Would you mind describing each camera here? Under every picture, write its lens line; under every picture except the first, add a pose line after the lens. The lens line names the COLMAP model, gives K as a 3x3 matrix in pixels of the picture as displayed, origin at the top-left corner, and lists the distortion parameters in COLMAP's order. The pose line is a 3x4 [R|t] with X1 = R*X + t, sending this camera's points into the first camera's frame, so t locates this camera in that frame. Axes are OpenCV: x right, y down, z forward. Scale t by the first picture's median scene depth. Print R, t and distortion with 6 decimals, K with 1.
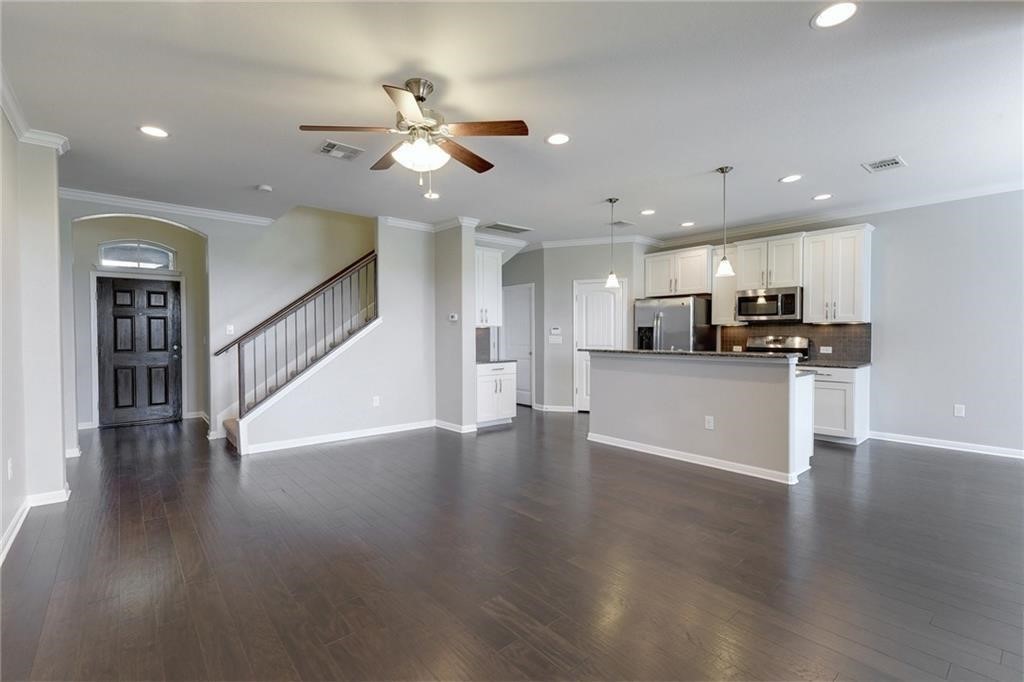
lens RADIAL K [[462.0, 0, 516.1], [0, 462.0, 342.0], [0, 0, 1]] dist [0.004014, 0.000138]
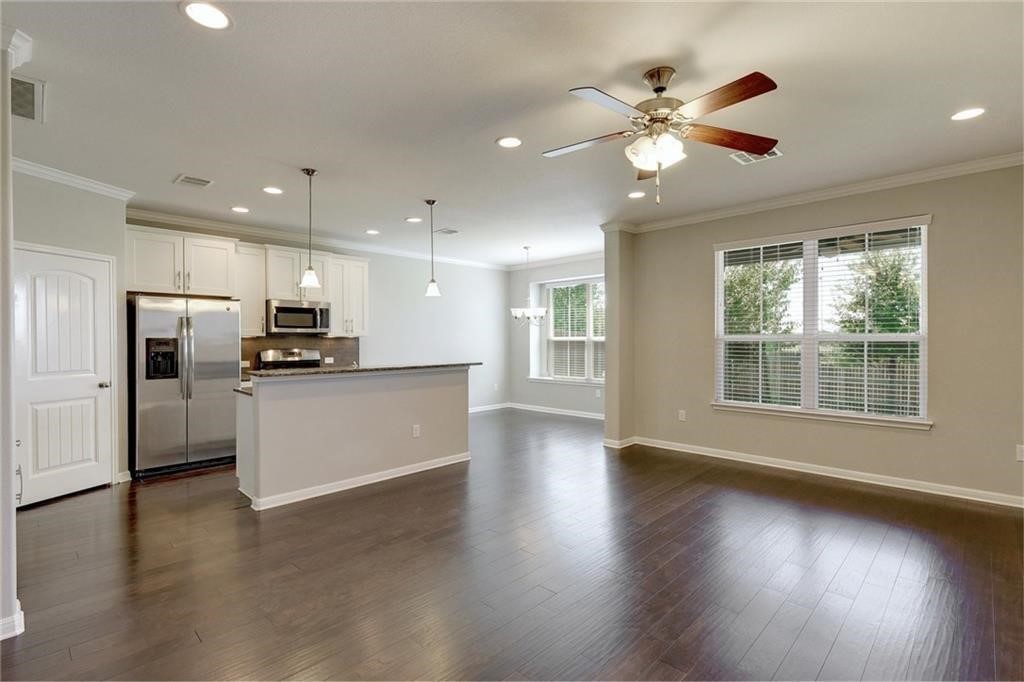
lens RADIAL K [[462.0, 0, 517.7], [0, 462.0, 338.8], [0, 0, 1]] dist [0.004014, 0.000138]
pose [[-0.090178, 0.006342, 0.995905, -0.473853], [0.022053, 0.999747, -0.004370, -0.019552], [-0.995681, 0.021569, -0.090295, 0.614107]]
